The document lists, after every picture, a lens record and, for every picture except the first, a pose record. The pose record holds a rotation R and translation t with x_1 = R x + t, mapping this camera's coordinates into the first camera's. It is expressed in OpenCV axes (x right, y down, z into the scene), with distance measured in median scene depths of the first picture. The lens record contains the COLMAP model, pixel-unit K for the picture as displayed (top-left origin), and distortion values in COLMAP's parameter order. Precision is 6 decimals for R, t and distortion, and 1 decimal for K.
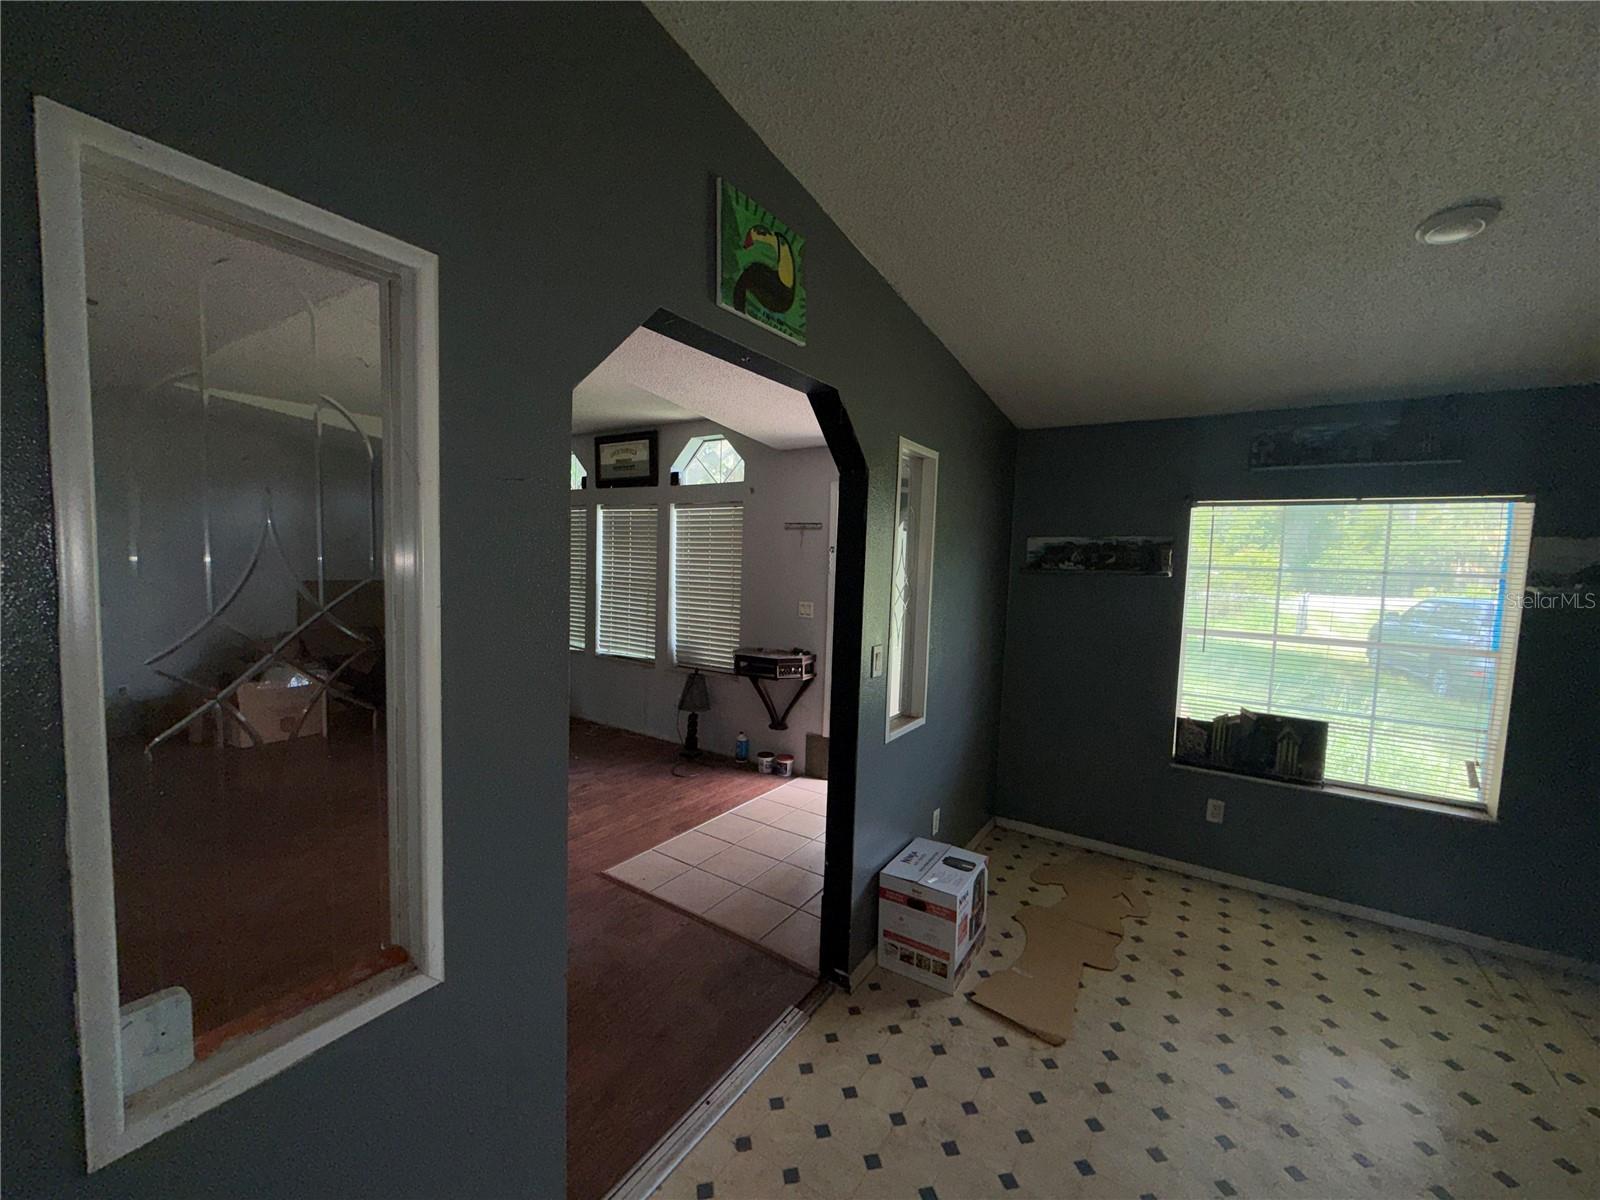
lens RADIAL K [[635.9, 0, 793.5], [0, 635.9, 601.3], [0, 0, 1]] dist [0.000658, -0.000035]
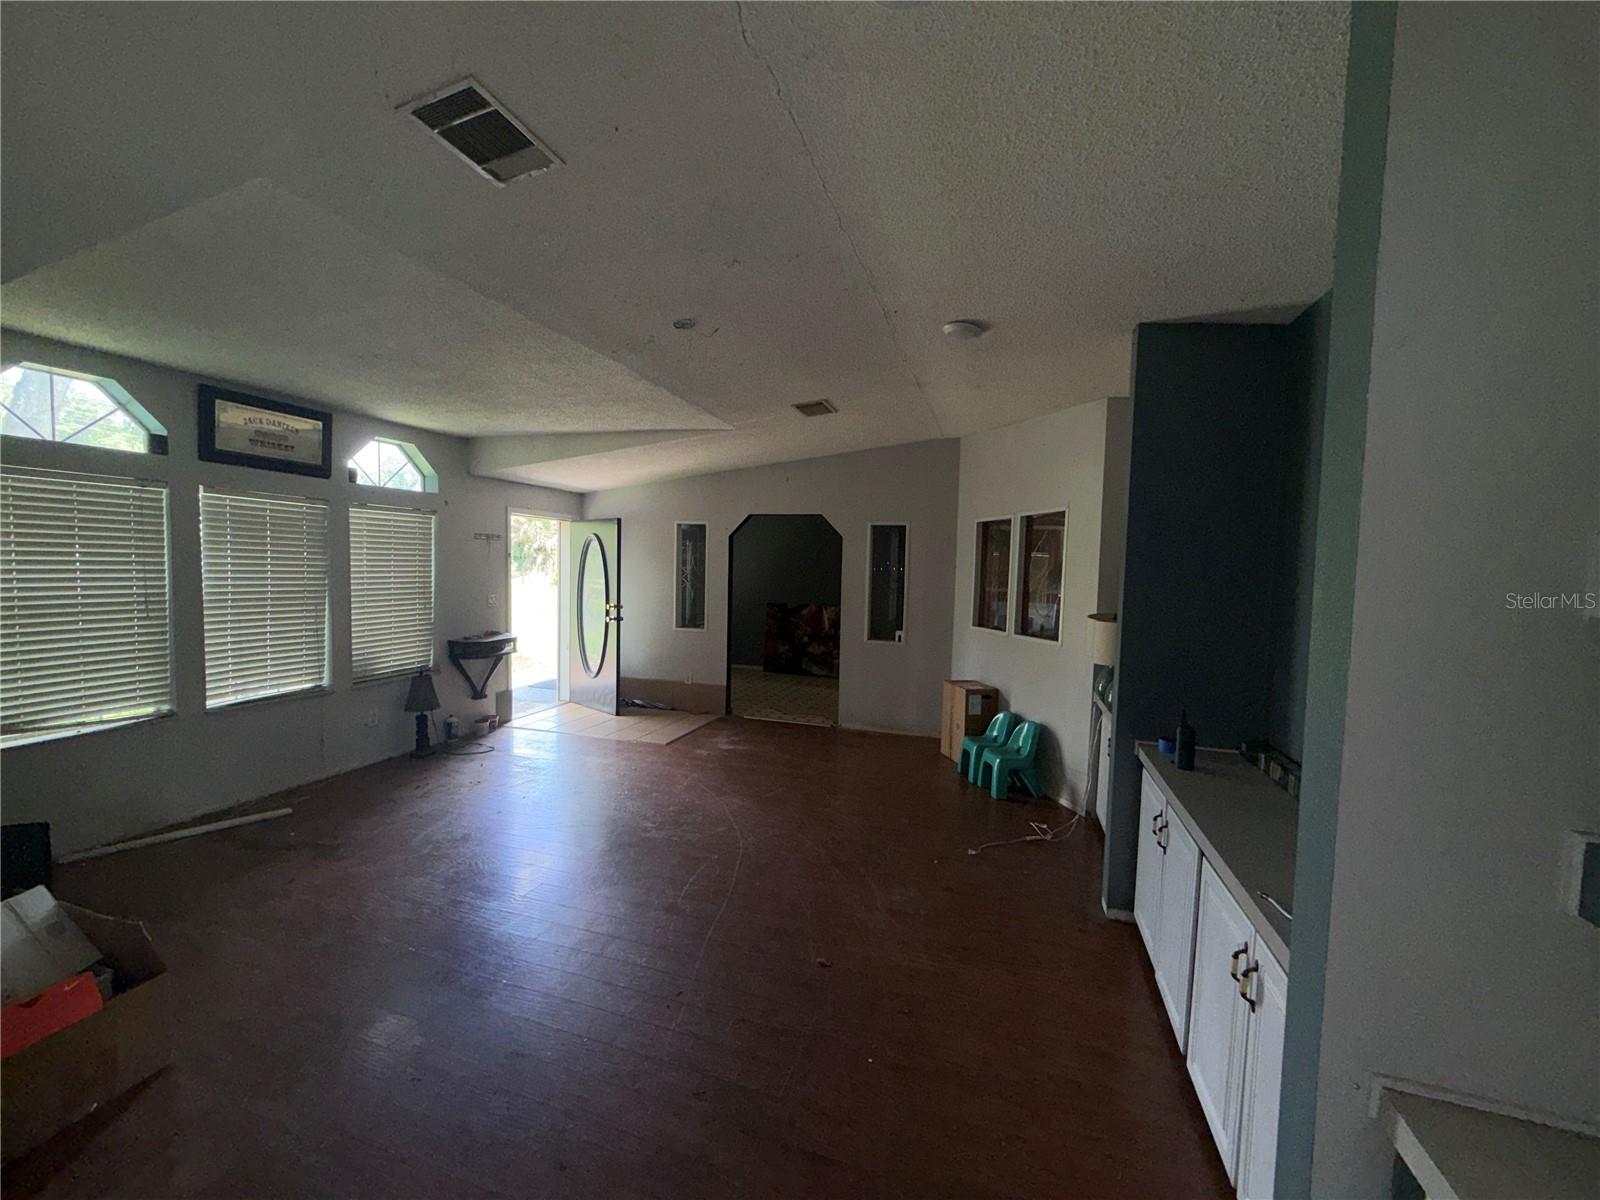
lens RADIAL K [[635.9, 0, 793.5], [0, 635.9, 601.3], [0, 0, 1]] dist [0.000658, -0.000035]
pose [[-0.253759, -0.091168, 0.962962, -1.209239], [0.034097, 0.994086, 0.103100, -0.085755], [-0.966666, 0.058996, -0.249150, 0.625476]]
